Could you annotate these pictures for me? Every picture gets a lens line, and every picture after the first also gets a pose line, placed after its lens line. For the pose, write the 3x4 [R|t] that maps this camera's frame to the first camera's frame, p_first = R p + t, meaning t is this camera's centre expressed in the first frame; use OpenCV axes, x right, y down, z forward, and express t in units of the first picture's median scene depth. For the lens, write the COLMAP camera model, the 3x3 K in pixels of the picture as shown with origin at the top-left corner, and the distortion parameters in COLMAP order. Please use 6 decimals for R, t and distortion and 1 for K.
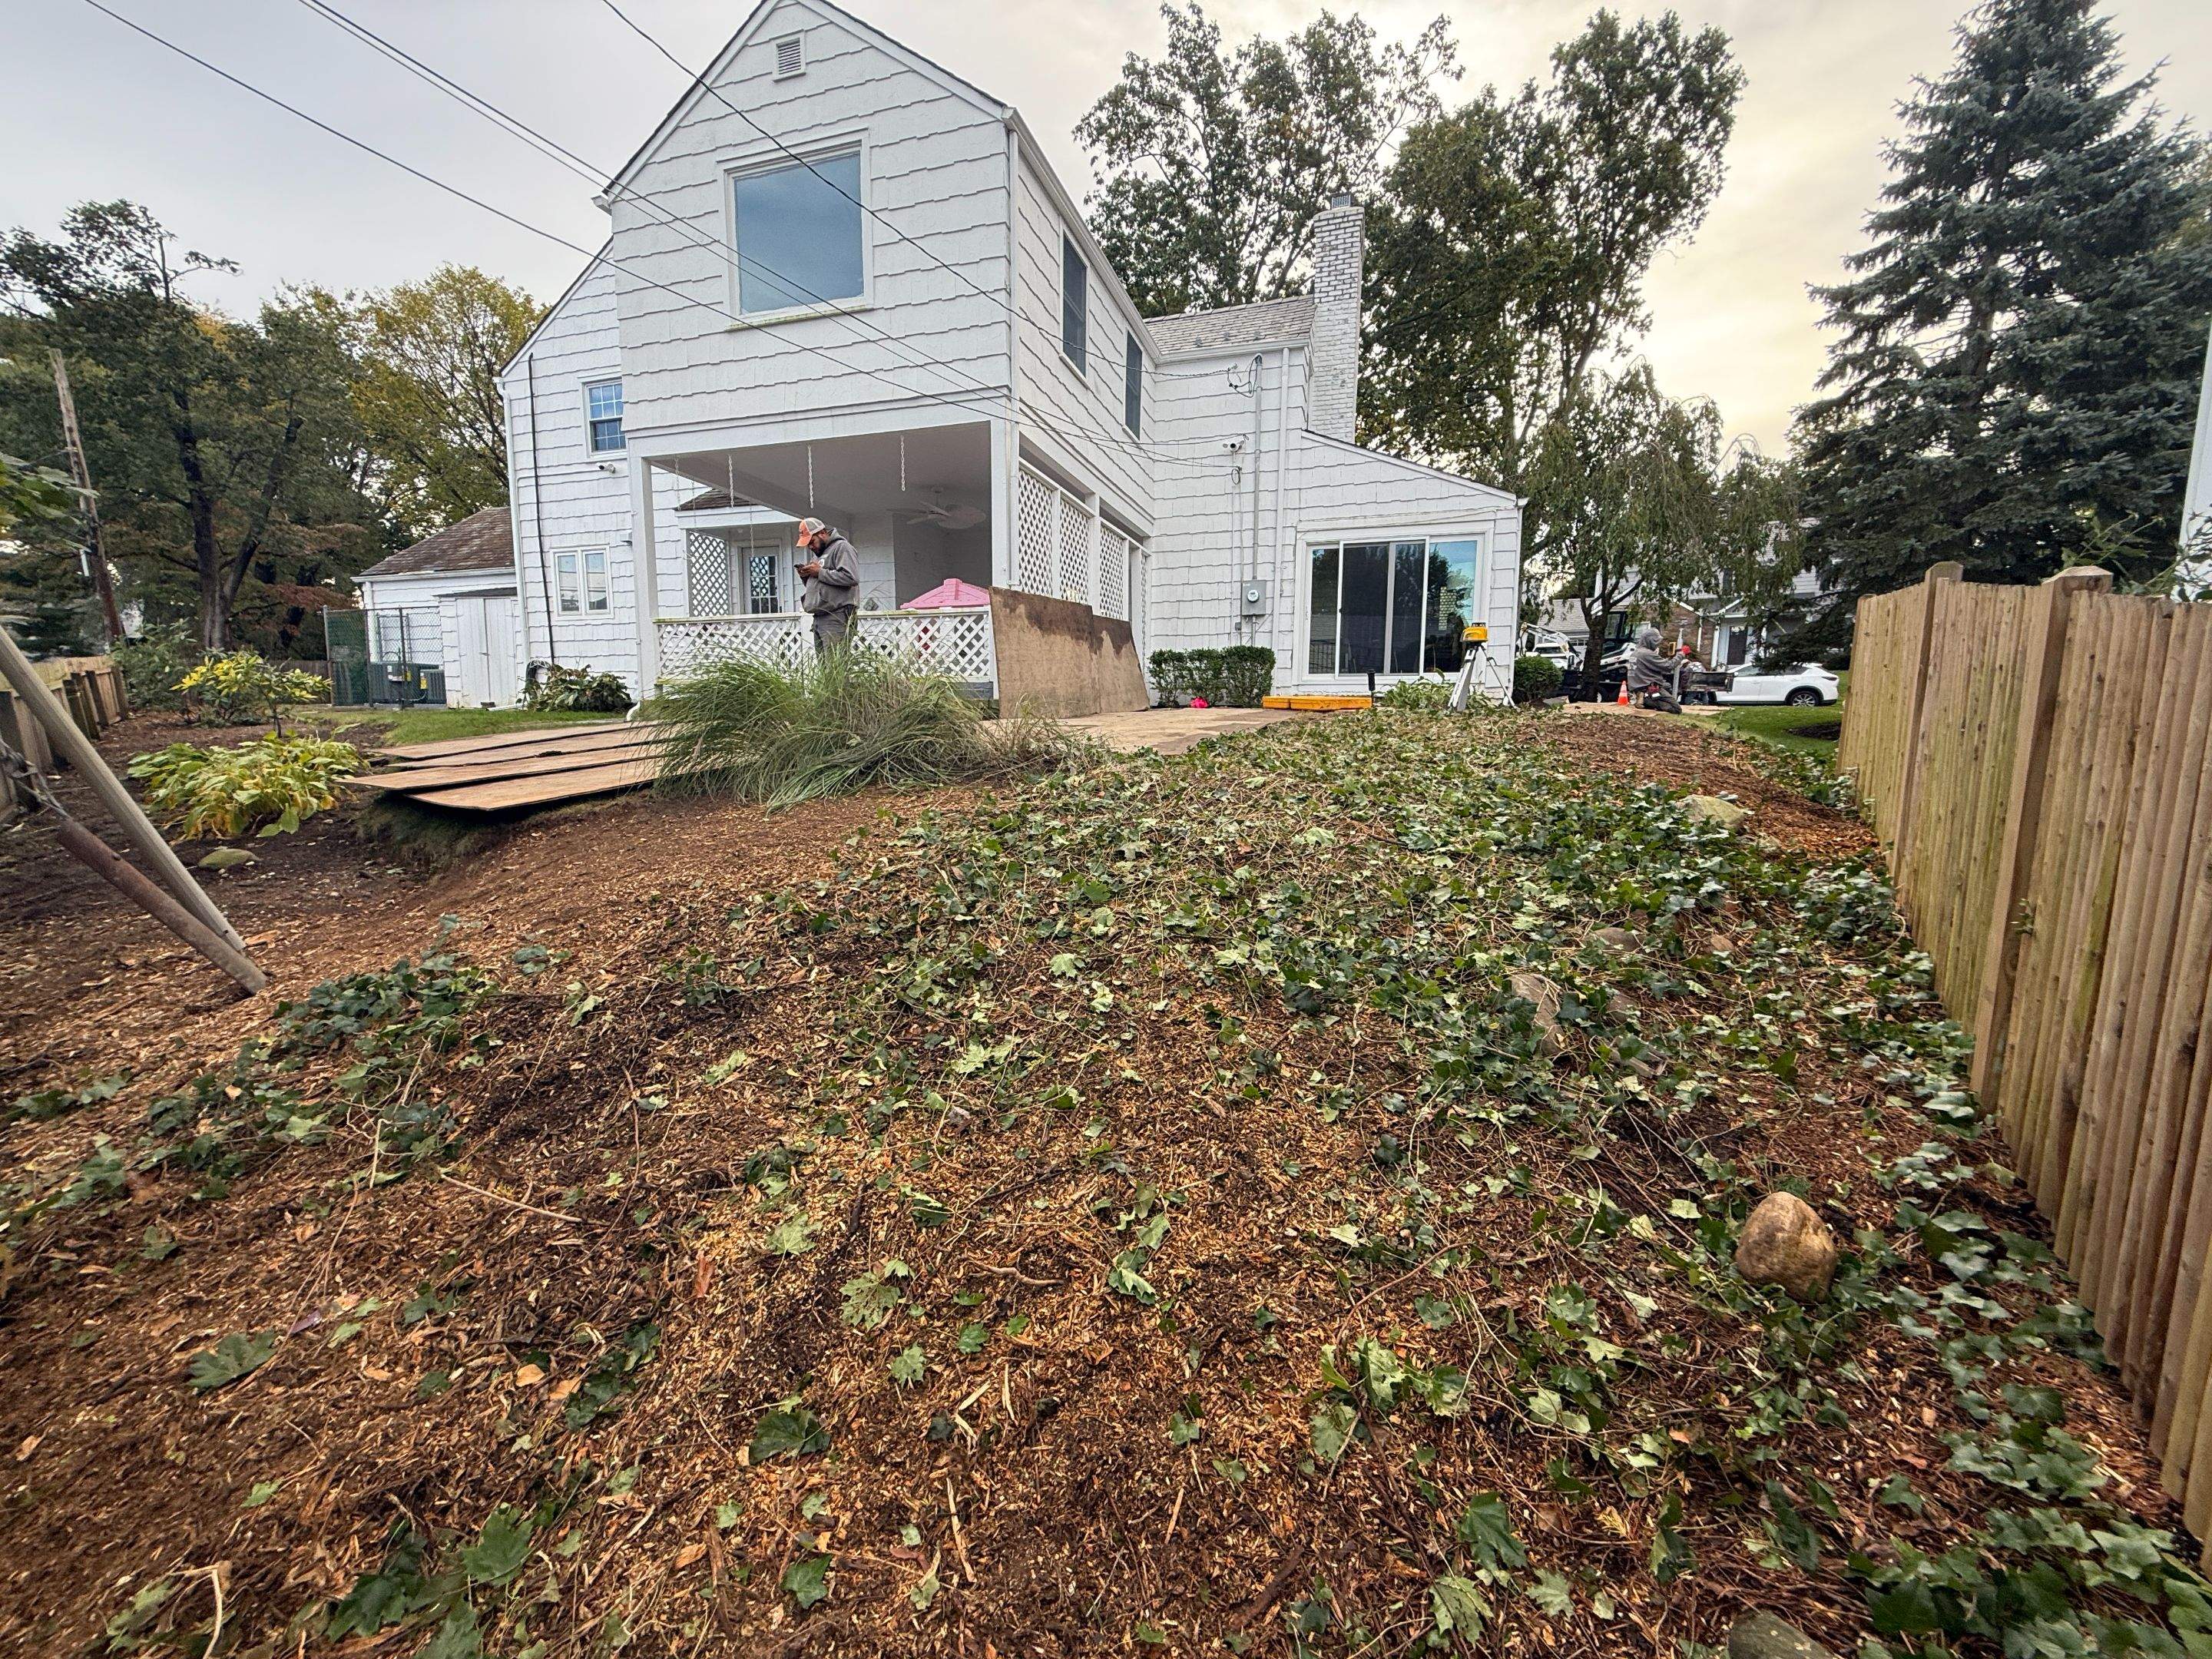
lens RADIAL K [[876.3, 0, 1097.3], [0, 876.3, 830.7], [0, 0, 1]] dist [0.000756, -0.000440]
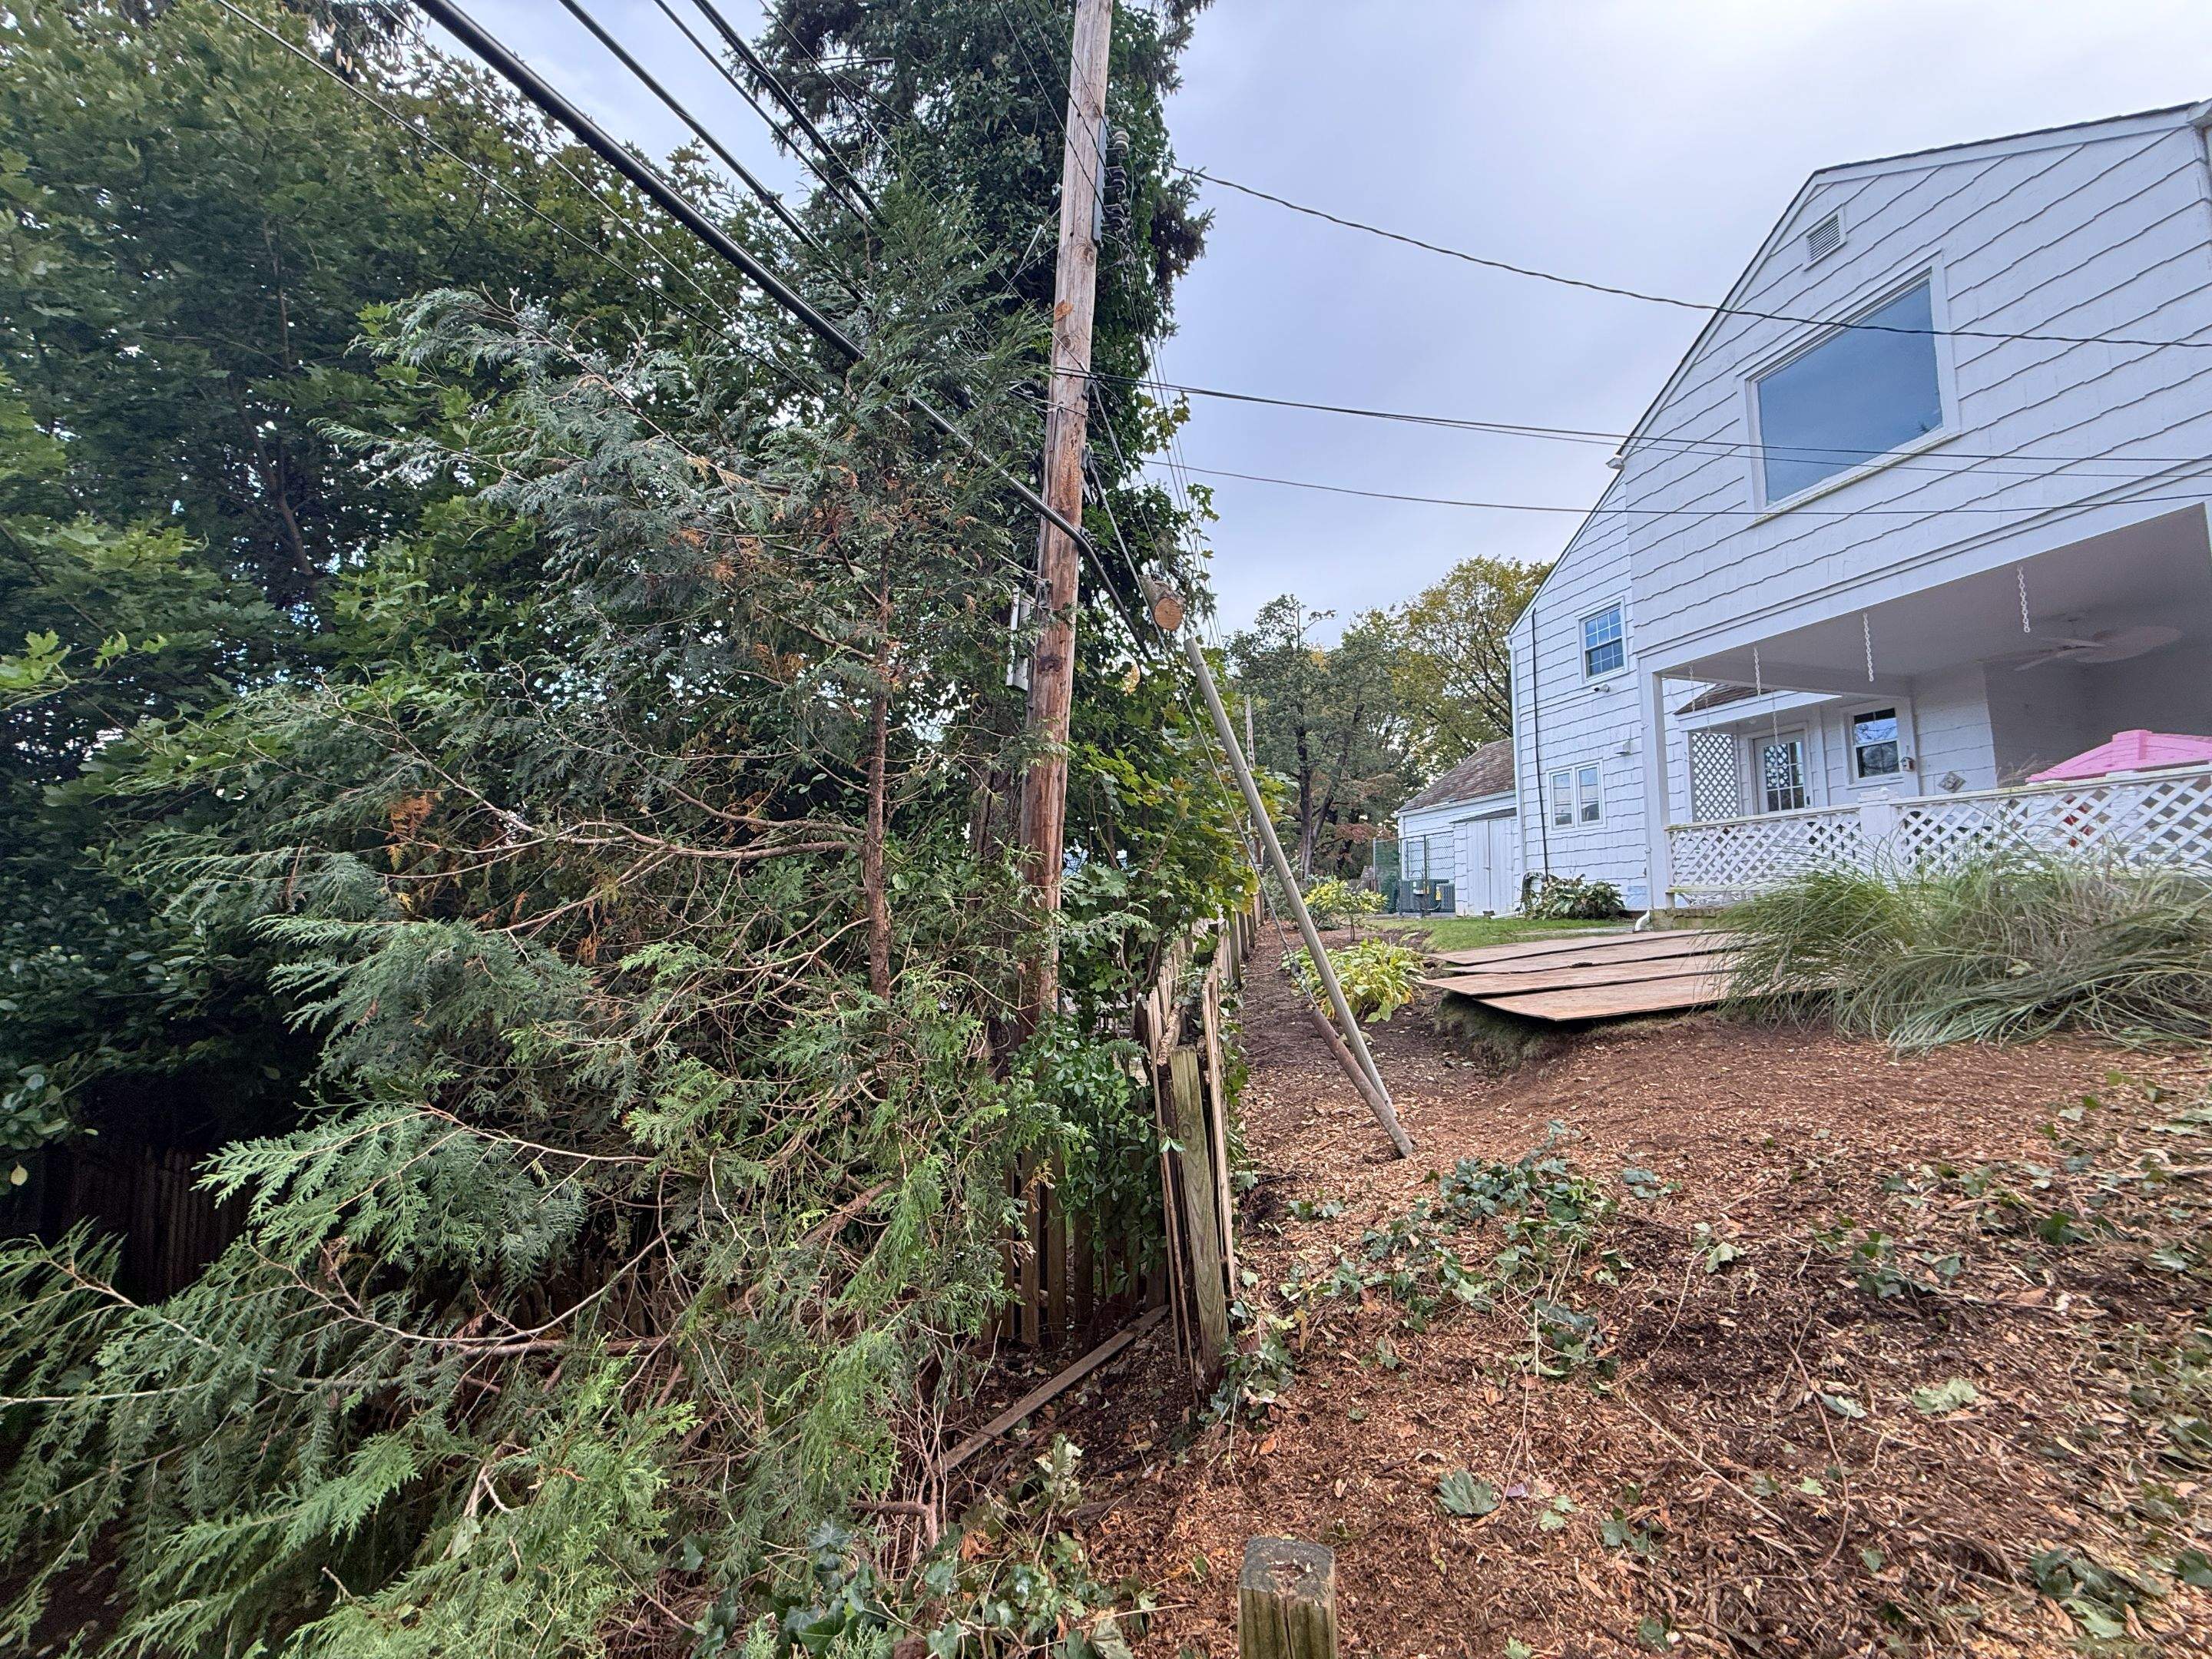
lens RADIAL K [[876.3, 0, 1100.3], [0, 876.3, 831.8], [0, 0, 1]] dist [0.000756, -0.000440]
pose [[0.544208, -0.087368, -0.834389, -0.056565], [-0.104780, 0.979697, -0.170923, -0.005147], [0.832381, 0.180445, 0.524004, -0.055854]]
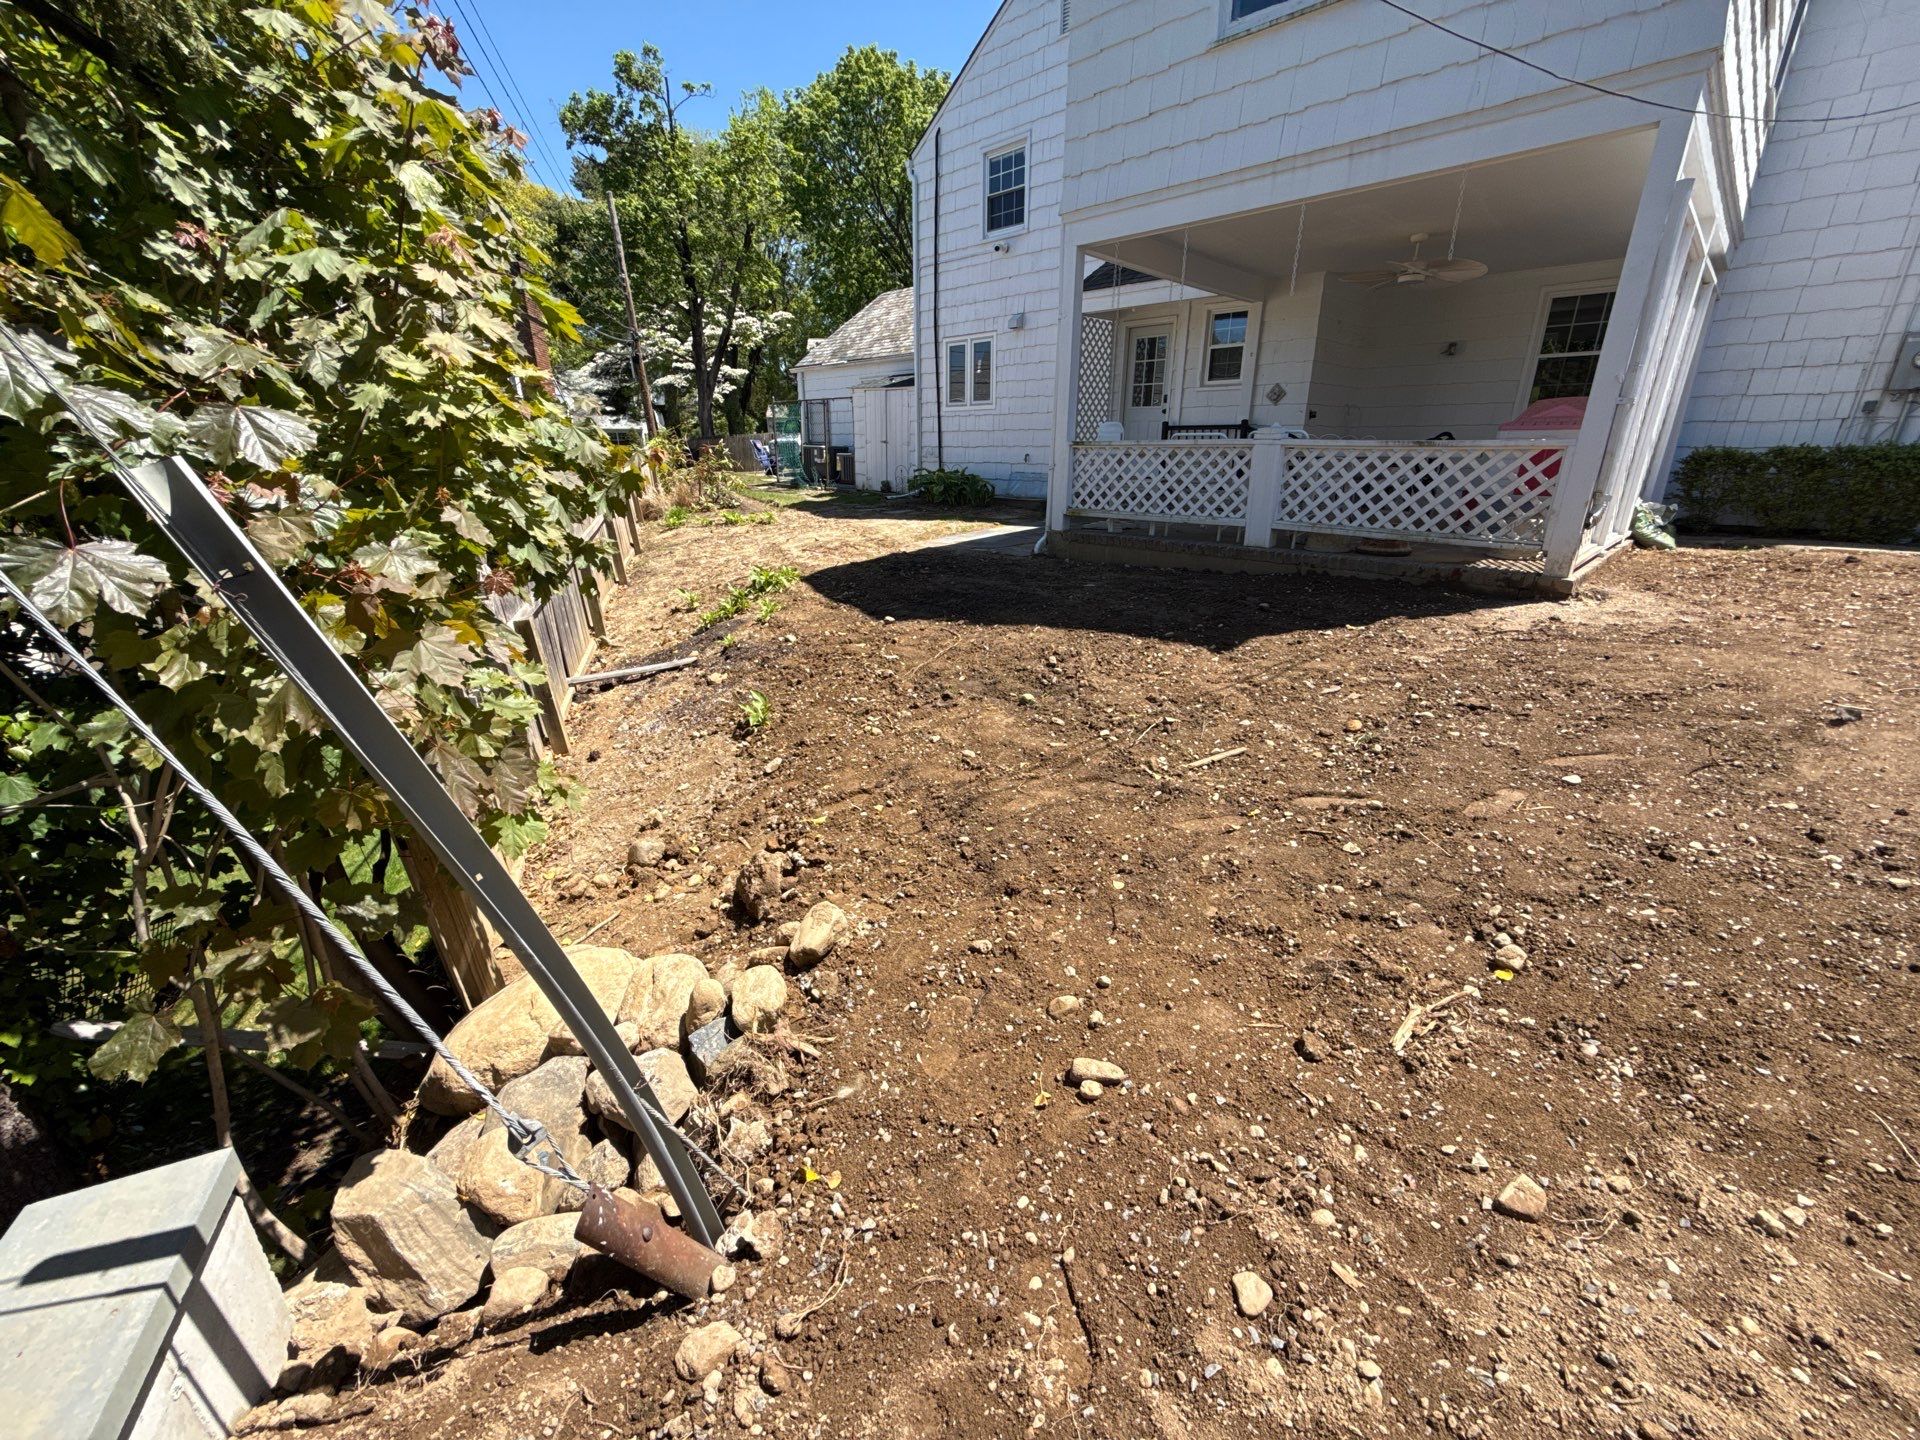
lens RADIAL K [[765.4, 0, 961.5], [0, 765.4, 723.2], [0, 0, 1]] dist [-0.000316, -0.000666]
pose [[0.888664, 0.150129, -0.433286, -0.357697], [-0.054344, 0.972709, 0.225575, -0.211477], [0.455327, -0.176914, 0.872570, 0.331657]]
